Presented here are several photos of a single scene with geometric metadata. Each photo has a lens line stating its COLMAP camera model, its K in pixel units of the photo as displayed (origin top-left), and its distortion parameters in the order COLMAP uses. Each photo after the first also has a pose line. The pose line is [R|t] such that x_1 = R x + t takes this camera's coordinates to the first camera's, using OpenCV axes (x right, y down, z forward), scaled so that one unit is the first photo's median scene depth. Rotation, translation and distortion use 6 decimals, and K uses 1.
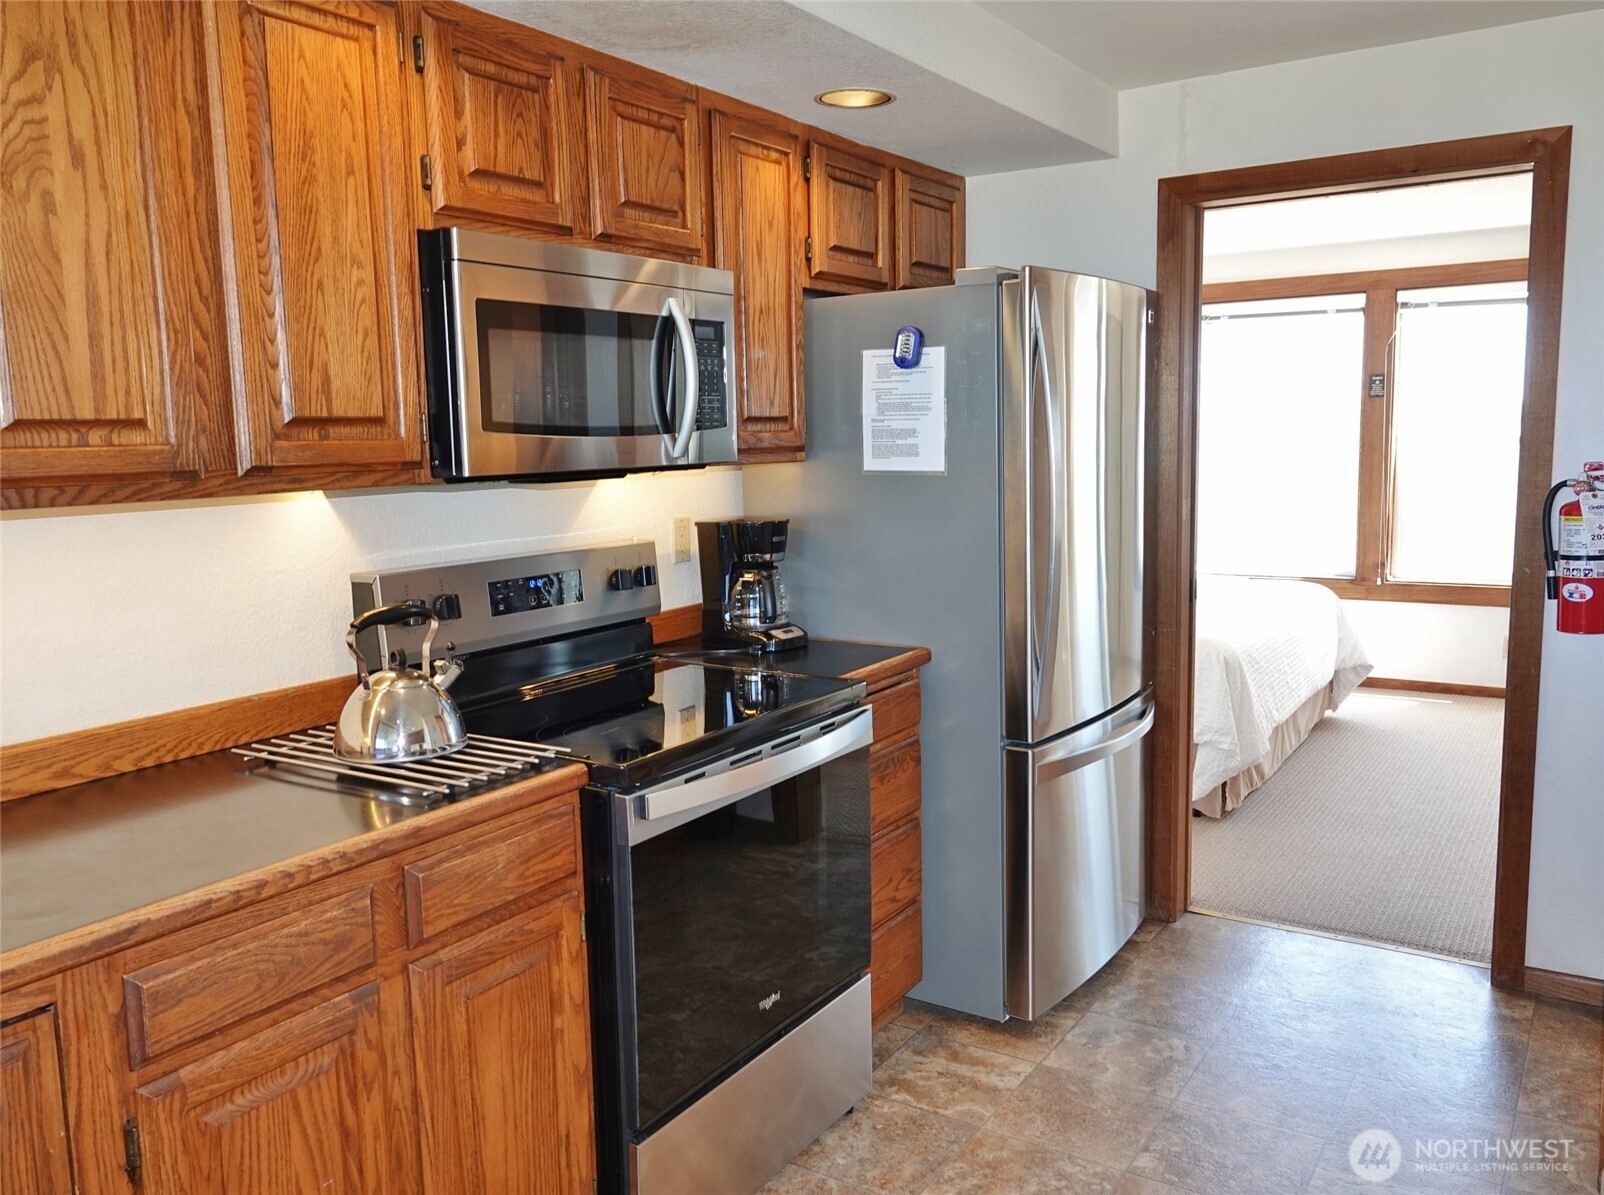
lens RADIAL K [[1257.7, 0, 805.8], [0, 1257.7, 597.6], [0, 0, 1]] dist [0.002102, -0.004289]
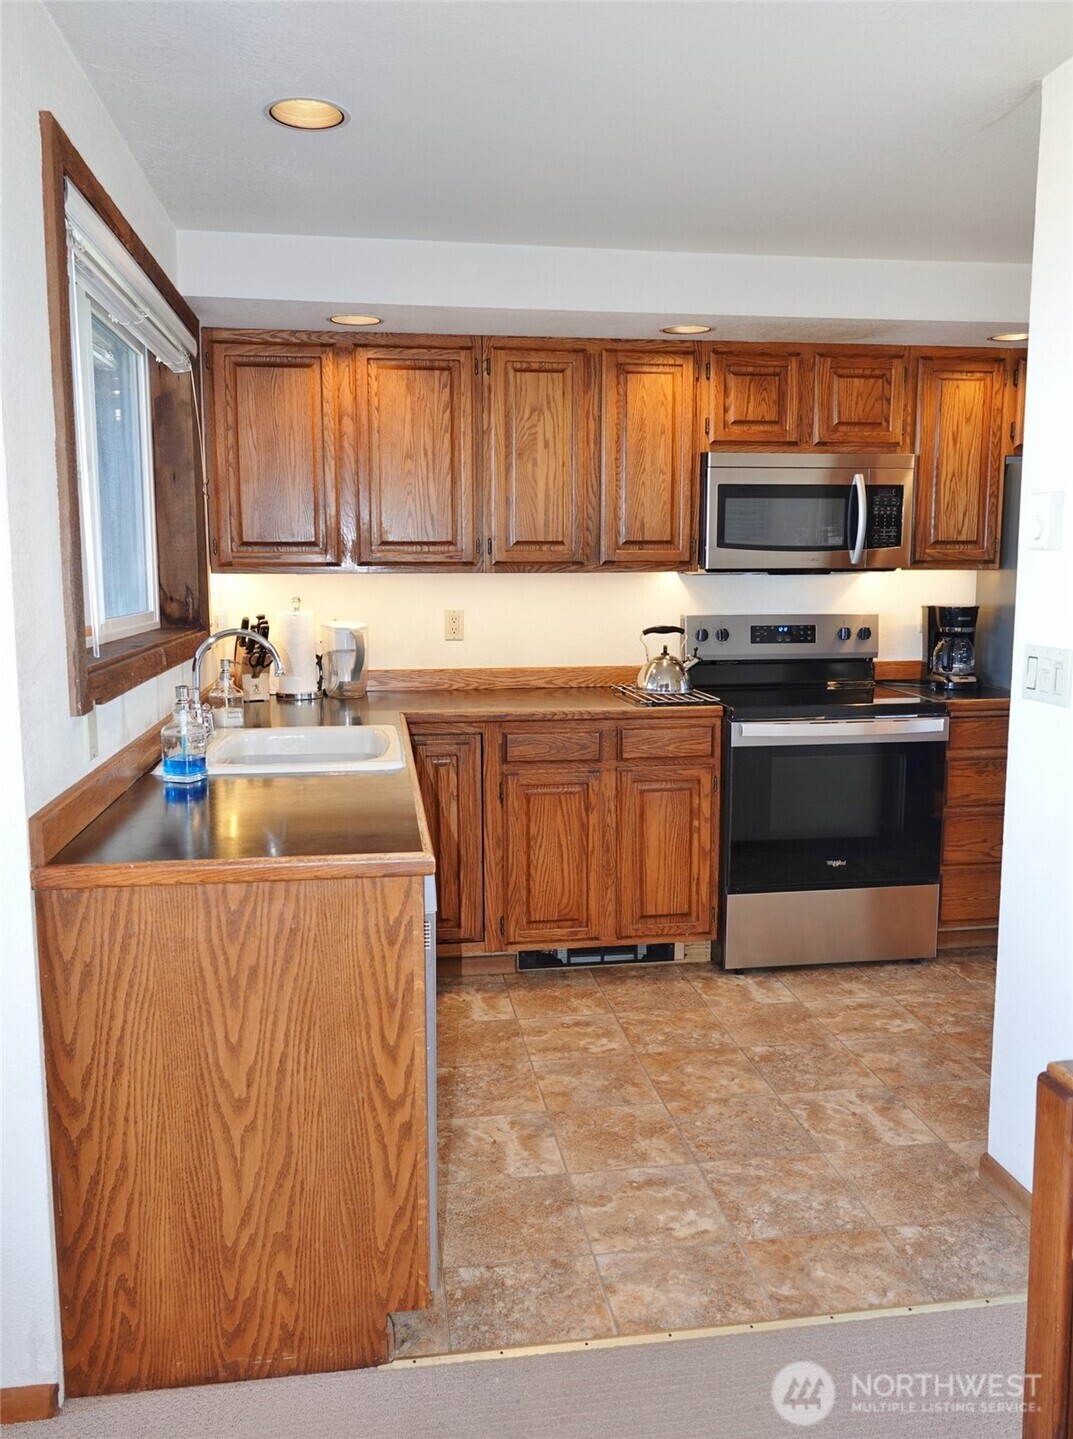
lens RADIAL K [[1128.3, 0, 536.7], [0, 1128.3, 714.2], [0, 0, 1]] dist [0.002102, -0.004289]
pose [[0.661296, 0.122278, -0.740092, 1.031962], [-0.109582, 0.991788, 0.065948, 0.055927], [0.742078, 0.037489, 0.669264, -0.503343]]
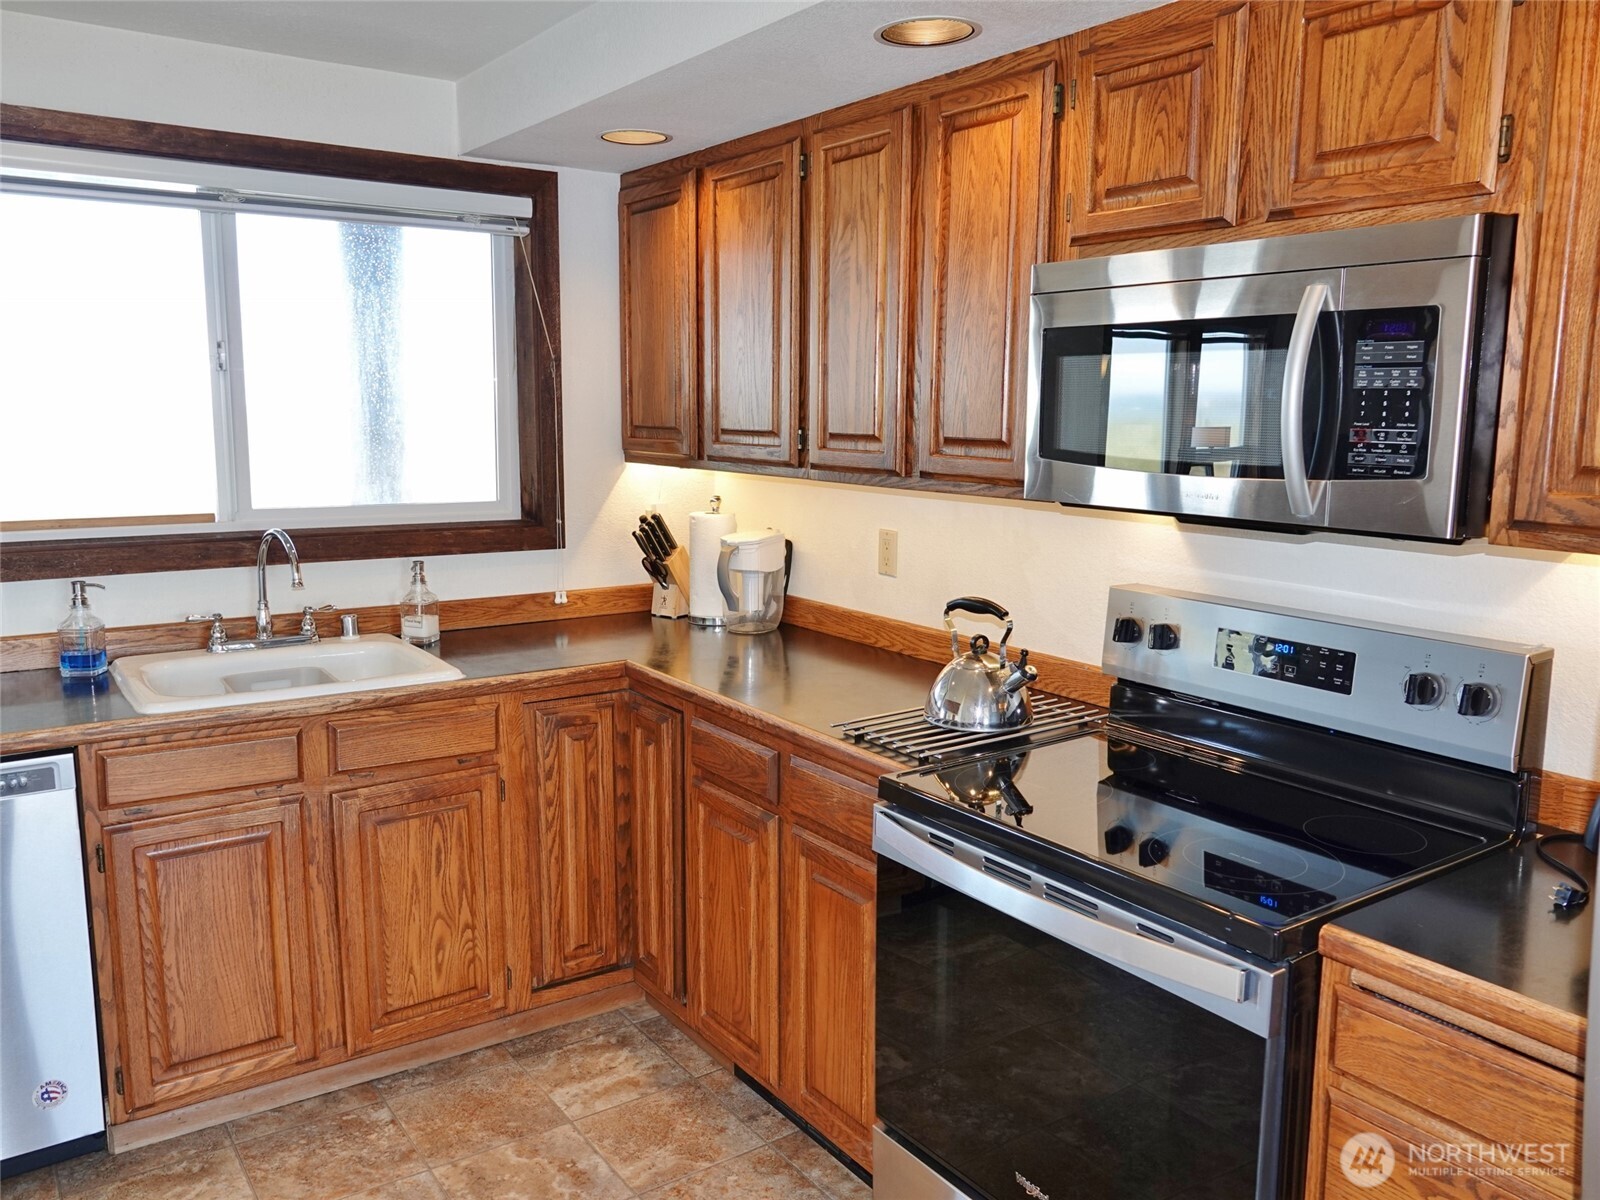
lens RADIAL K [[1254.5, 0, 802.3], [0, 1254.5, 599.6], [0, 0, 1]] dist [0.002102, -0.004289]
pose [[-0.371472, 0.166246, -0.913439, 0.825463], [-0.118976, 0.967203, 0.224415, -0.241806], [0.920790, 0.192041, -0.339510, 1.266273]]
